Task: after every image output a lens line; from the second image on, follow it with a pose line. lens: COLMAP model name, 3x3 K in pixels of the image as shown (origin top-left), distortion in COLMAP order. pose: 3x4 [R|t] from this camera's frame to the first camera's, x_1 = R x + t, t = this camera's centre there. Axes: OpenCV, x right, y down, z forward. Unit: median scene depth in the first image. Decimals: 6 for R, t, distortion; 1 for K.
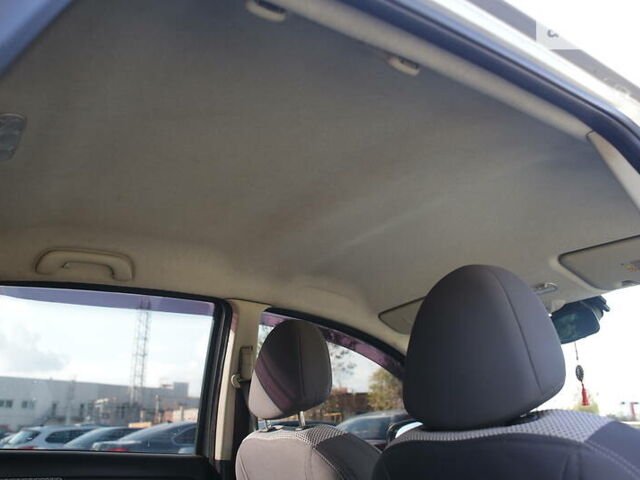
lens RADIAL K [[575.2, 0, 321.8], [0, 575.2, 245.4], [0, 0, 1]] dist [-0.045565, 0.016605]
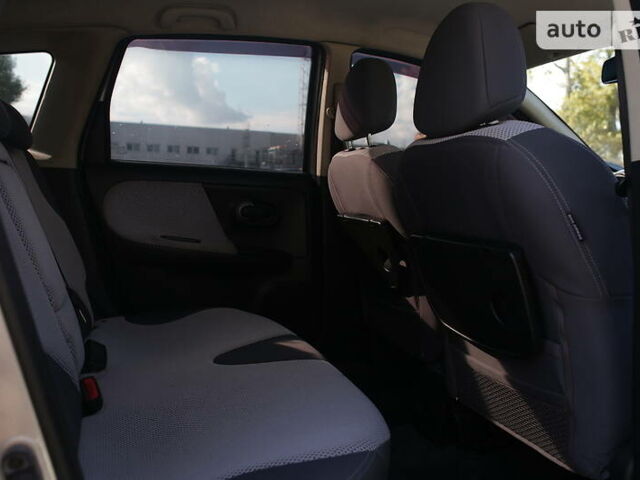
lens RADIAL K [[575.2, 0, 316.4], [0, 575.2, 241.0], [0, 0, 1]] dist [-0.045565, 0.016605]
pose [[0.959702, 0.053956, -0.275791, 0.164217], [0.064357, 0.913114, 0.402593, -0.004713], [0.273551, -0.404118, 0.872845, -0.161516]]
